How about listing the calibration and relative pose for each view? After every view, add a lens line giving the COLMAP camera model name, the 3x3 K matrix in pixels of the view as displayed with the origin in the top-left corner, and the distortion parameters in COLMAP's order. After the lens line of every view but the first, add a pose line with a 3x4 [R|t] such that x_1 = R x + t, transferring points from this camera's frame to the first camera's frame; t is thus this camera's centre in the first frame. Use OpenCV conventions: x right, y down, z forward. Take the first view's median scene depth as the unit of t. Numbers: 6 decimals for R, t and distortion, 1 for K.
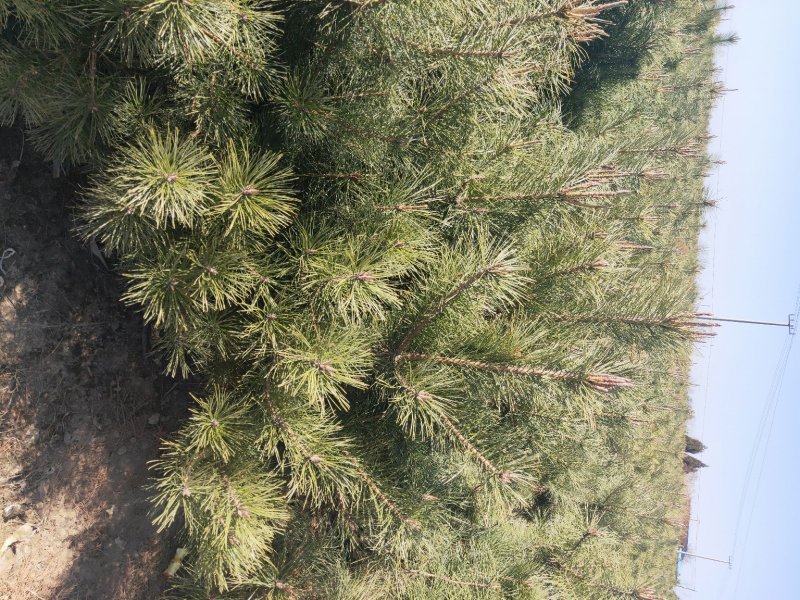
lens RADIAL K [[572.1, 0, 400.0], [0, 572.1, 300.0], [0, 0, 1]] dist [0.008787, -0.002040]
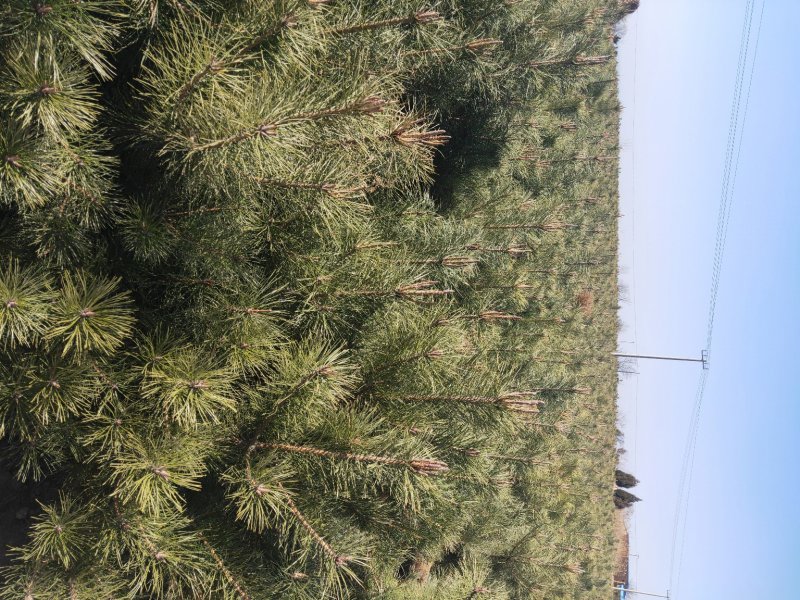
lens RADIAL K [[576.3, 0, 400.0], [0, 576.3, 300.0], [0, 0, 1]] dist [0.022473, -0.001384]
pose [[0.994190, -0.023877, 0.104961, 0.181766], [0.031549, 0.996902, -0.072050, -0.097820], [-0.102915, 0.074943, 0.991863, -0.140518]]
